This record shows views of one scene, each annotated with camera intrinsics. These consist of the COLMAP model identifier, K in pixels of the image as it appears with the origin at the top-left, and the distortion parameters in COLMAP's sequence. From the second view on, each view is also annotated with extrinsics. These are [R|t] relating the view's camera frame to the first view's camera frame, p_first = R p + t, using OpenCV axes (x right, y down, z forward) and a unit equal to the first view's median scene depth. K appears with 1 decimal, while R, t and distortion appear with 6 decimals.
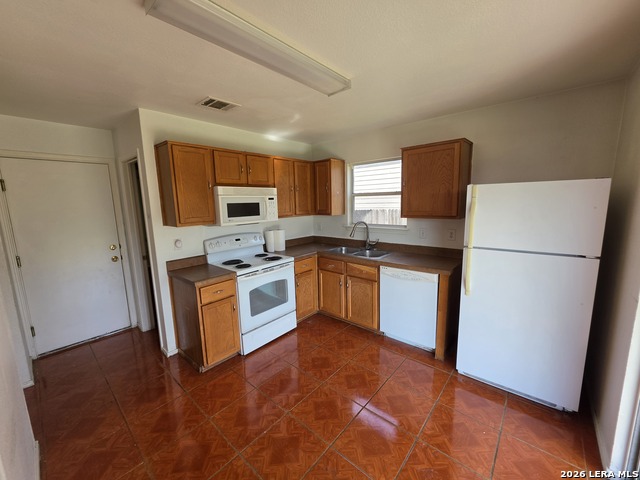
lens RADIAL K [[257.0, 0, 320.0], [0, 257.0, 240.0], [0, 0, 1]] dist [0.002627, 0.000201]
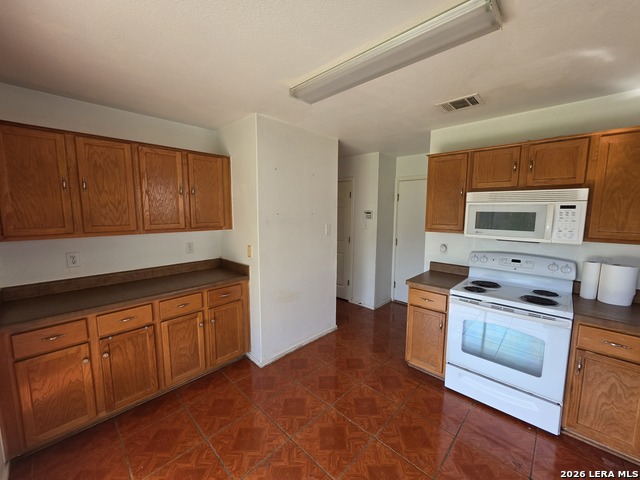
lens RADIAL K [[257.0, 0, 320.0], [0, 257.0, 240.0], [0, 0, 1]] dist [0.002627, 0.000201]
pose [[-0.039814, 0.140420, -0.989291, 0.504225], [-0.159988, 0.976407, 0.145030, -0.090204], [0.986316, 0.164049, -0.016409, 0.509513]]
